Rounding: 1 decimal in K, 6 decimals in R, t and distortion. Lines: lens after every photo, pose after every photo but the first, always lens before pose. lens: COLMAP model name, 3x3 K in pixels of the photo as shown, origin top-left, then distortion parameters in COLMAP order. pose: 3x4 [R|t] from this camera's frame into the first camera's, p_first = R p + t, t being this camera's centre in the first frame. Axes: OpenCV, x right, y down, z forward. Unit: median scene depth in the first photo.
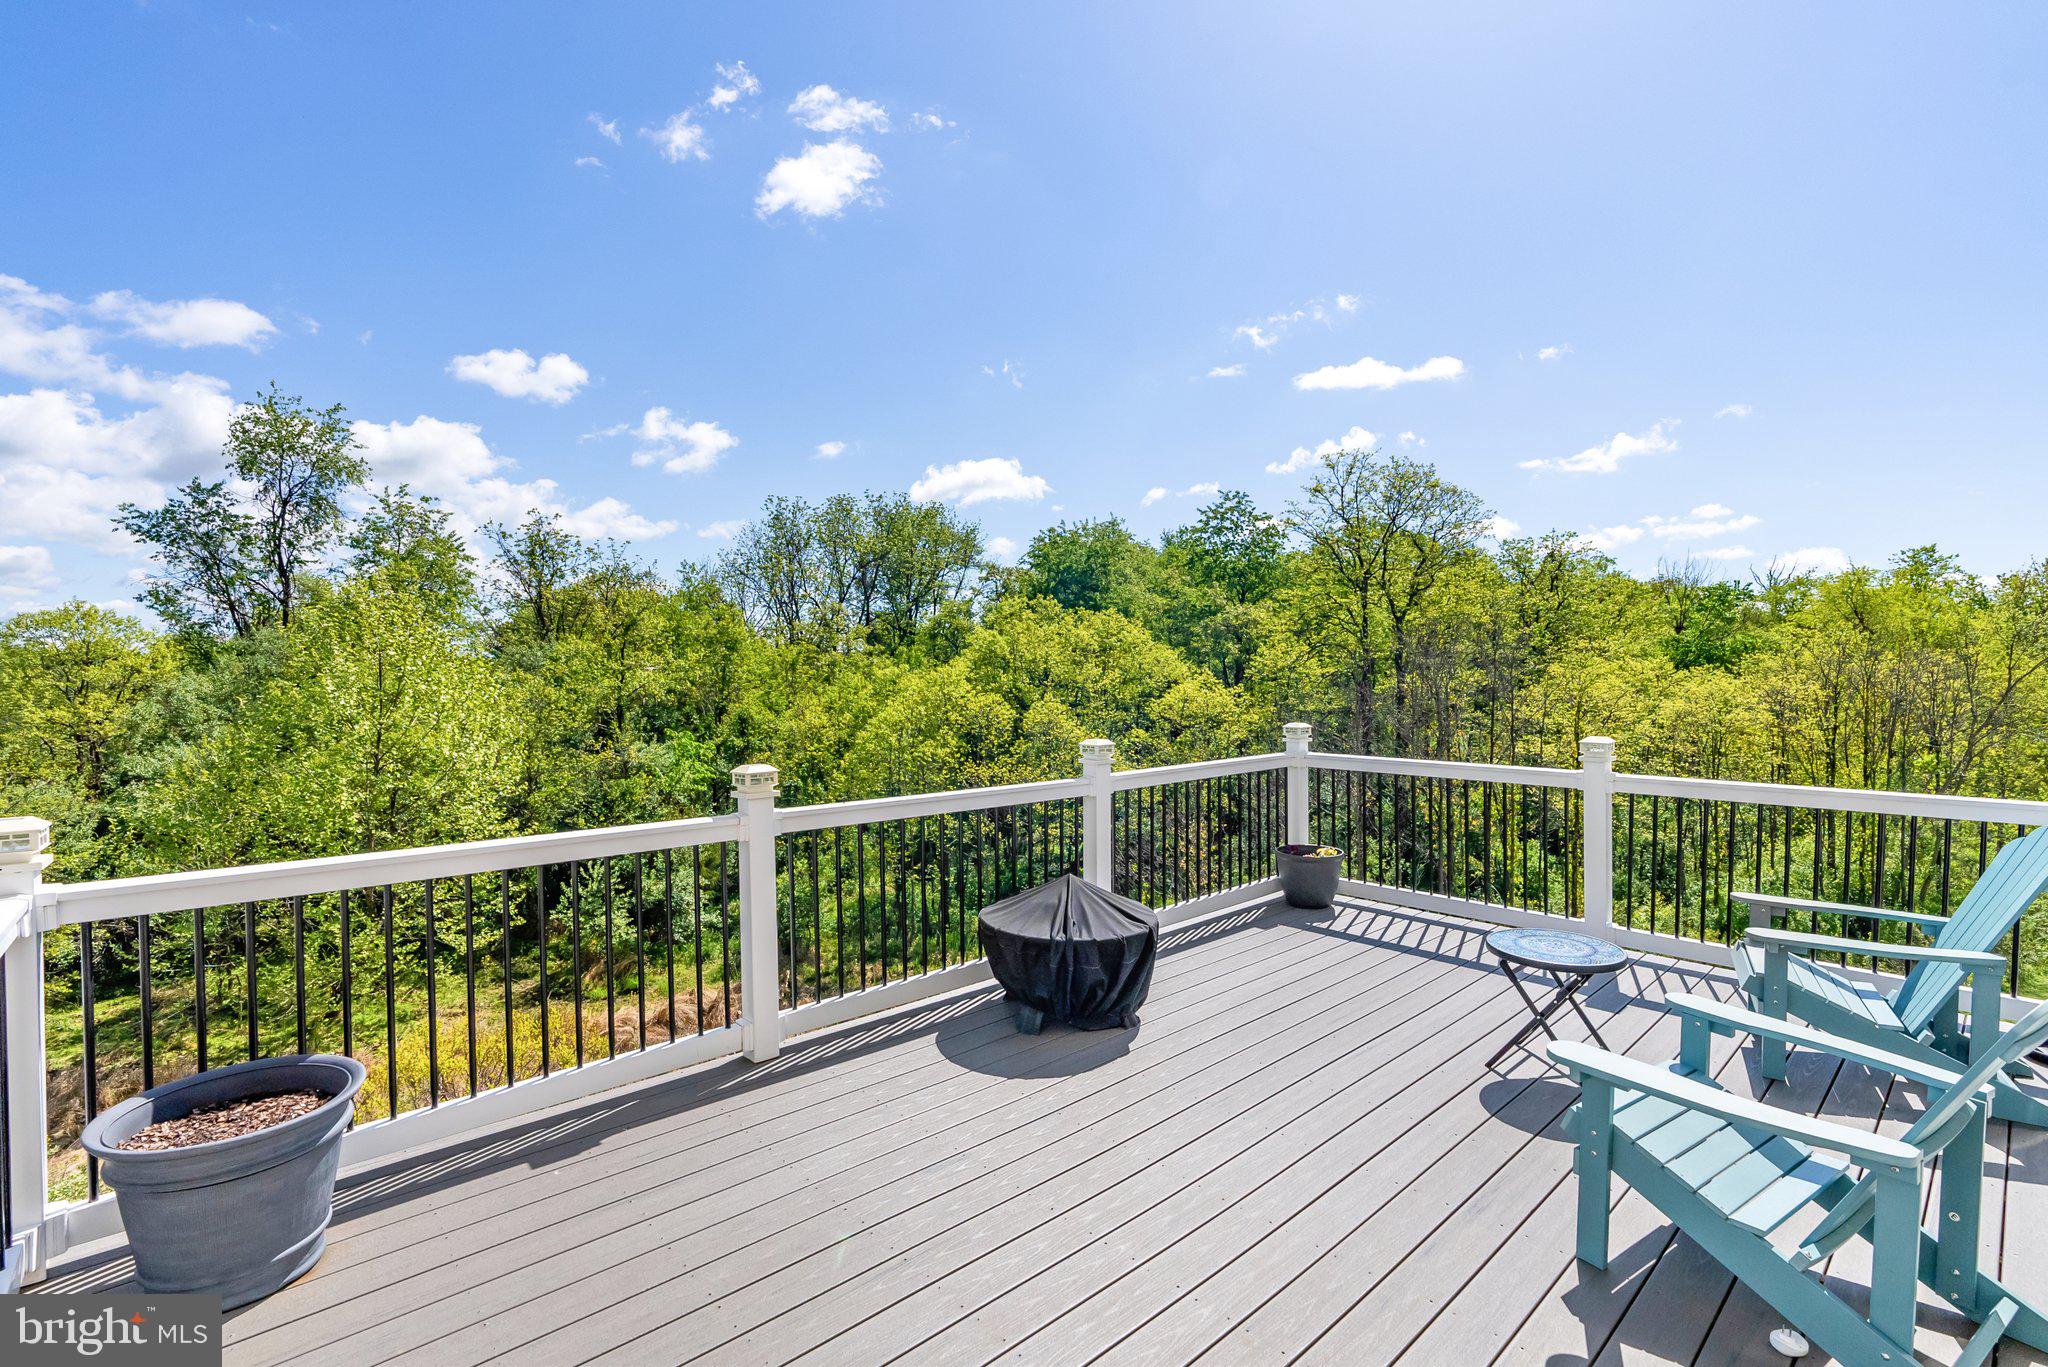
lens RADIAL K [[942.0, 0, 1053.6], [0, 942.0, 677.4], [0, 0, 1]] dist [-0.016499, 0.000176]
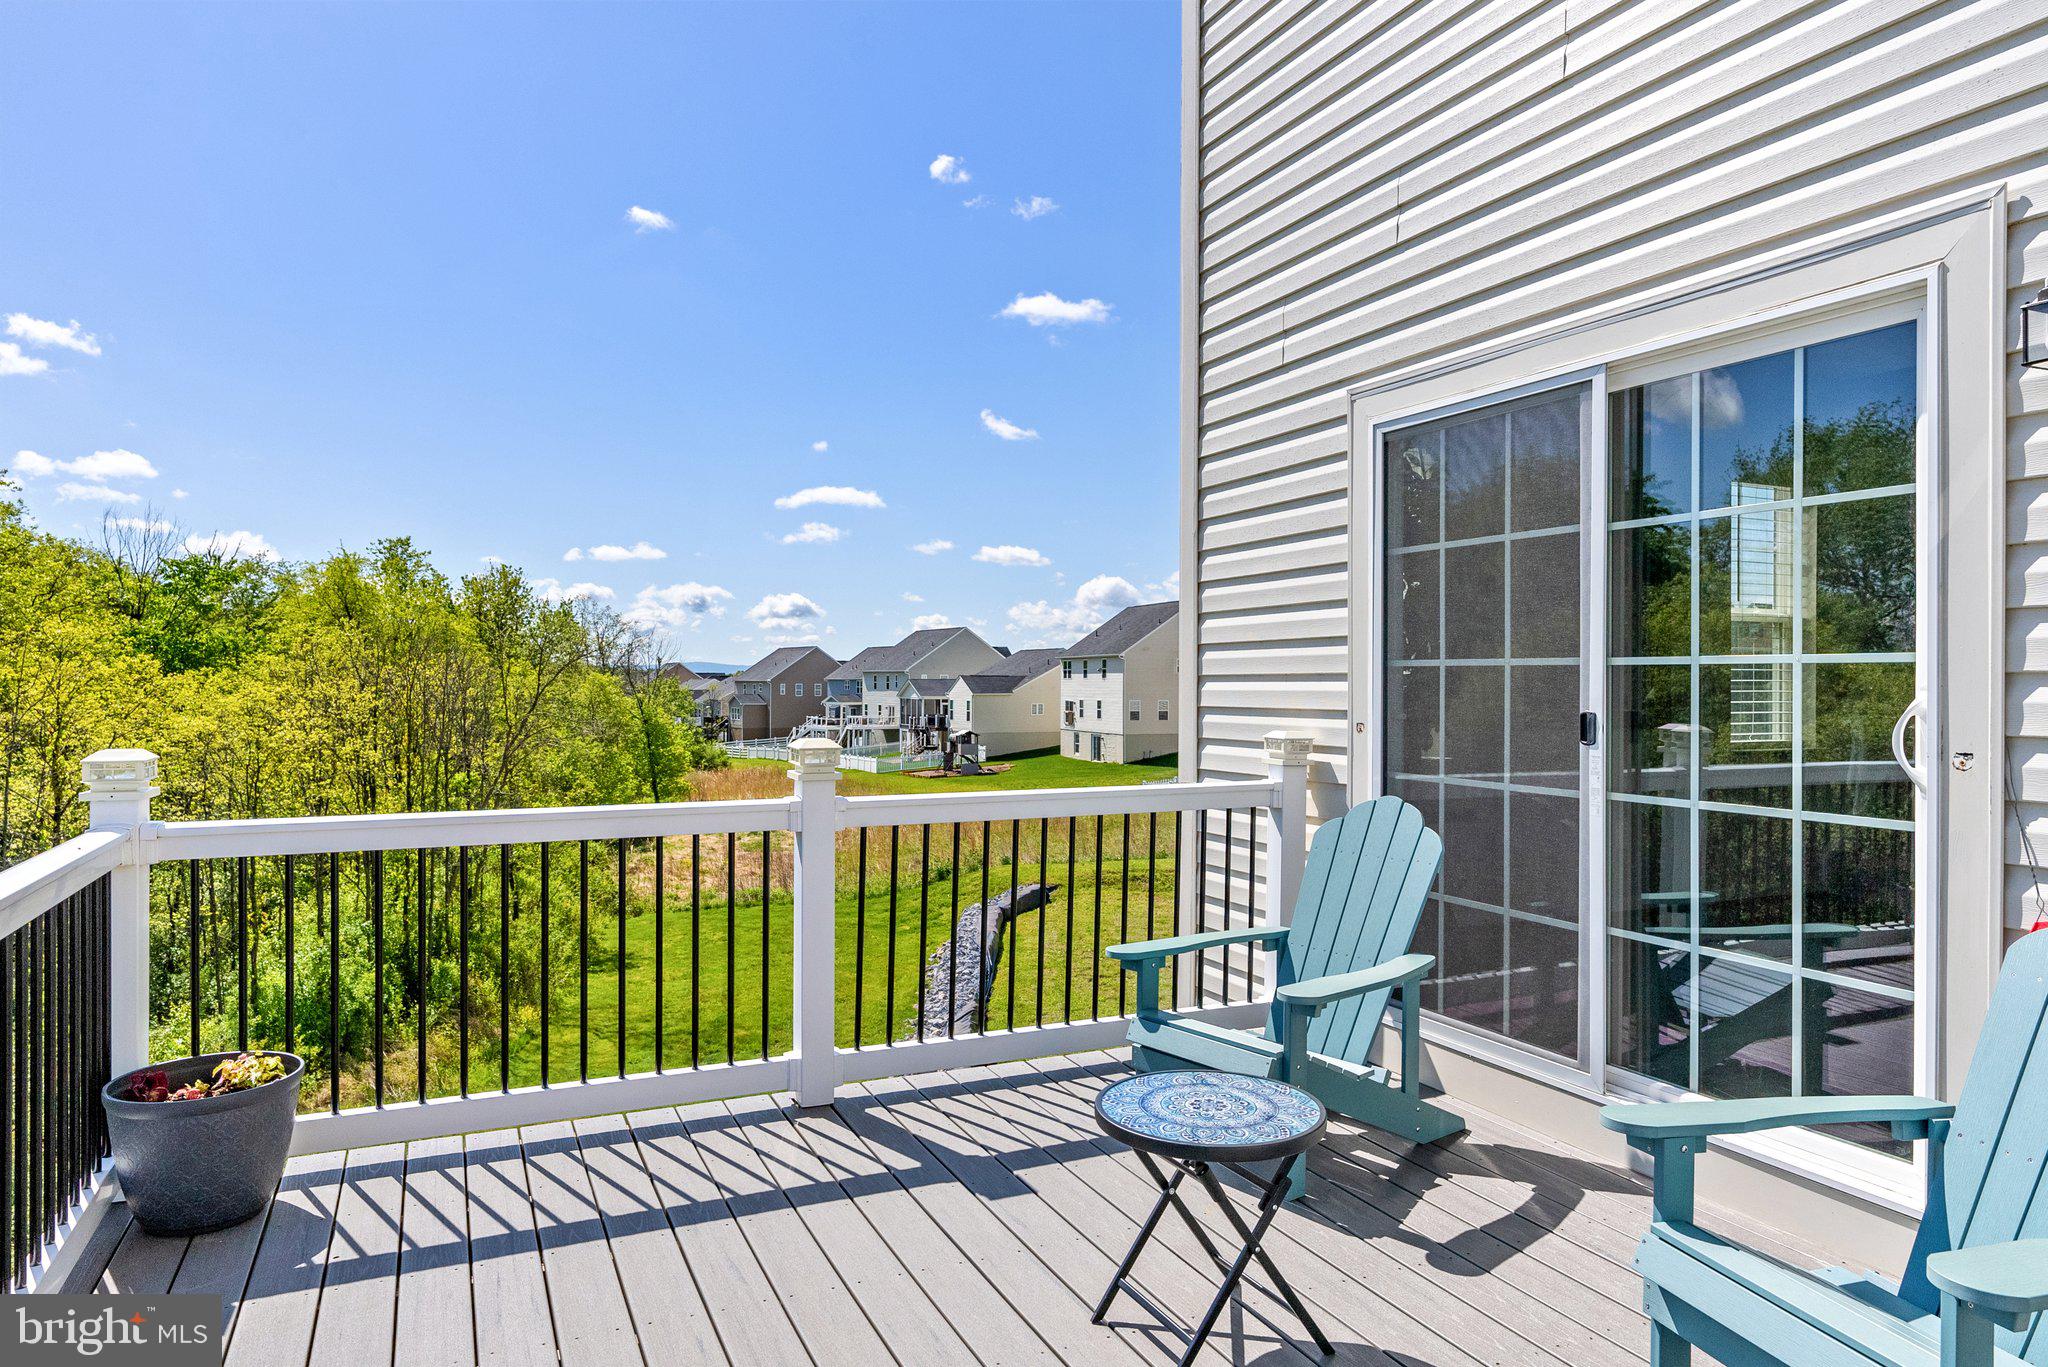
lens RADIAL K [[1279.1, 0, 1024.0], [0, 1279.1, 683.5], [0, 0, 1]] dist [0.001176, 0.000263]
pose [[0.318958, 0.002589, 0.947765, -0.019537], [0.004343, 0.999982, -0.004193, 0.004419], [-0.947759, 0.005453, 0.318941, 0.084232]]
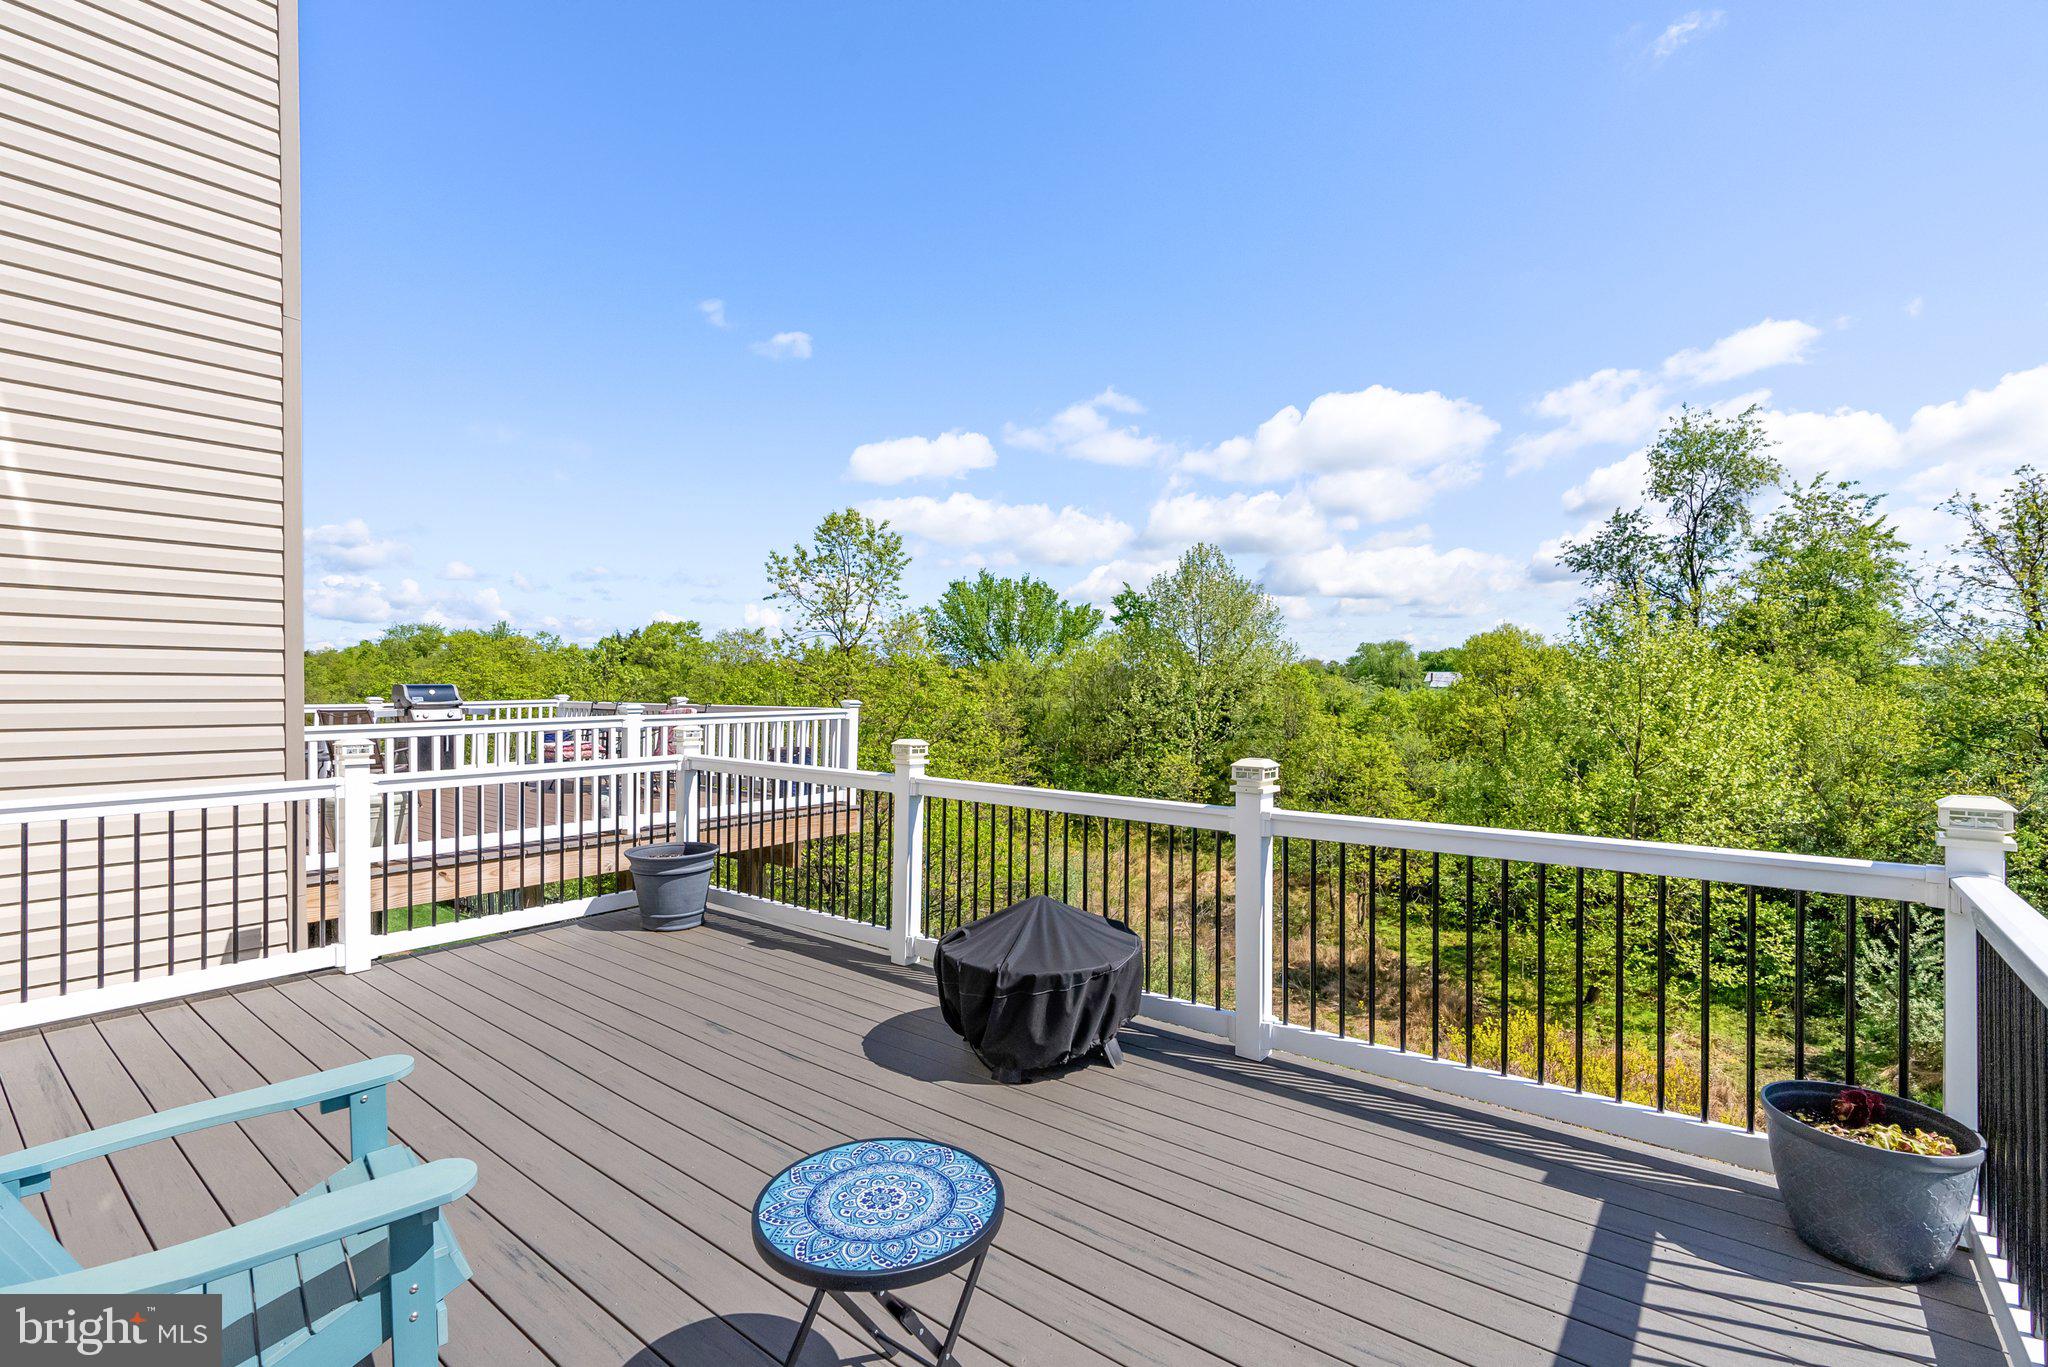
lens RADIAL K [[924.0, 0, 1024.0], [0, 924.0, 683.5], [0, 0, 1]] dist [-0.000129, 0.000064]
pose [[0.146686, 0.007518, -0.989155, 0.098983], [-0.008611, 0.999943, 0.006323, 0.000581], [0.989146, 0.007590, 0.146742, 0.097363]]
